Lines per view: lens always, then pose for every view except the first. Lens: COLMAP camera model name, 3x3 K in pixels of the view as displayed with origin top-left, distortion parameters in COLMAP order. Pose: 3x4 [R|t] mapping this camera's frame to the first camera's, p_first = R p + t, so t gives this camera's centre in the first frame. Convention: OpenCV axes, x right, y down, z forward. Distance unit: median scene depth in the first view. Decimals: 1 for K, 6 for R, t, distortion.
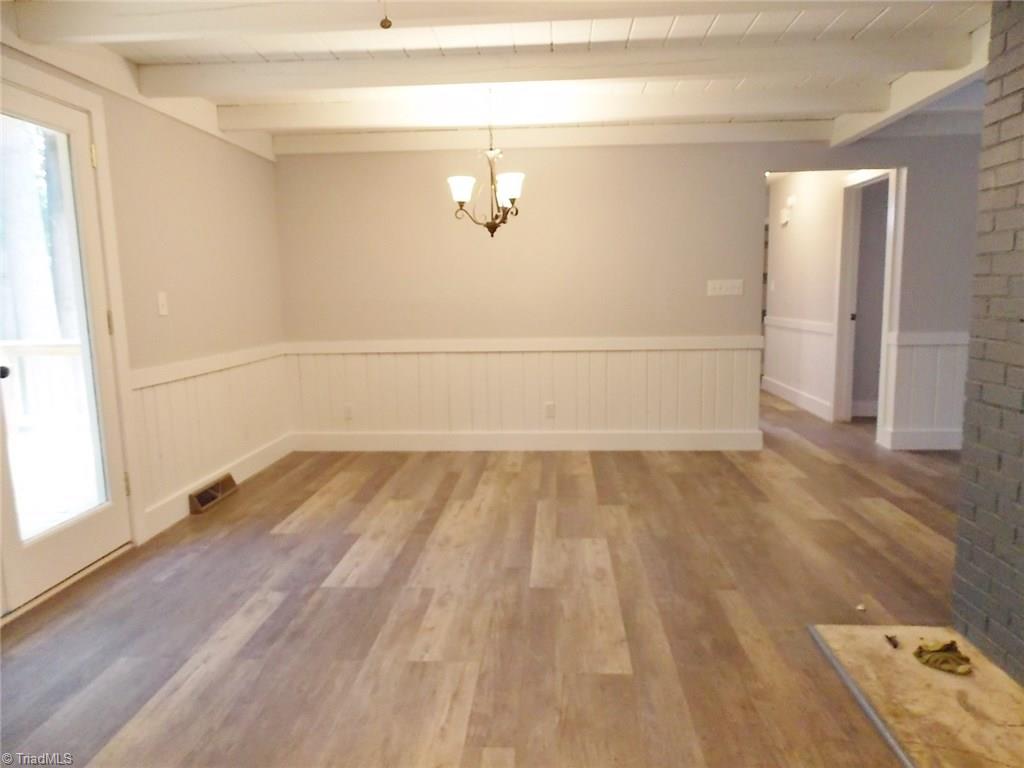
lens RADIAL K [[676.4, 0, 512.0], [0, 676.4, 384.0], [0, 0, 1]] dist [0.018019, -0.003170]
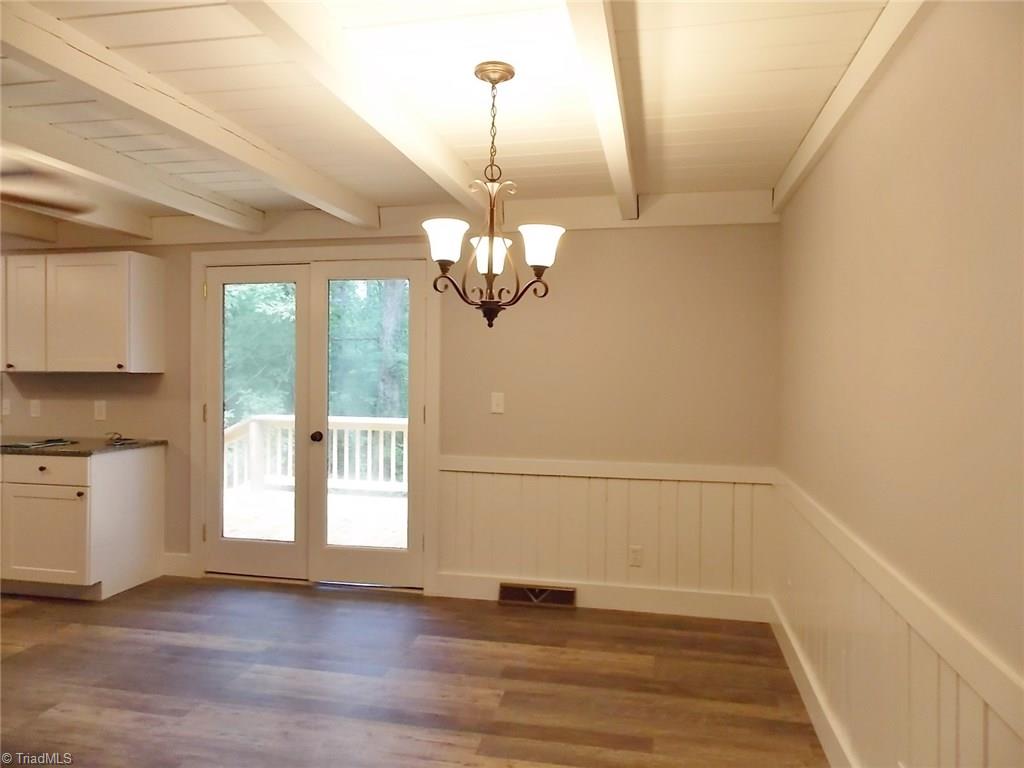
lens RADIAL K [[676.4, 0, 512.0], [0, 676.4, 384.0], [0, 0, 1]] dist [0.018019, -0.003170]
pose [[-0.150274, 0.037735, -0.987924, 0.575471], [-0.135116, 0.989111, 0.058333, -0.215624], [0.979368, 0.142250, -0.143539, 1.178419]]
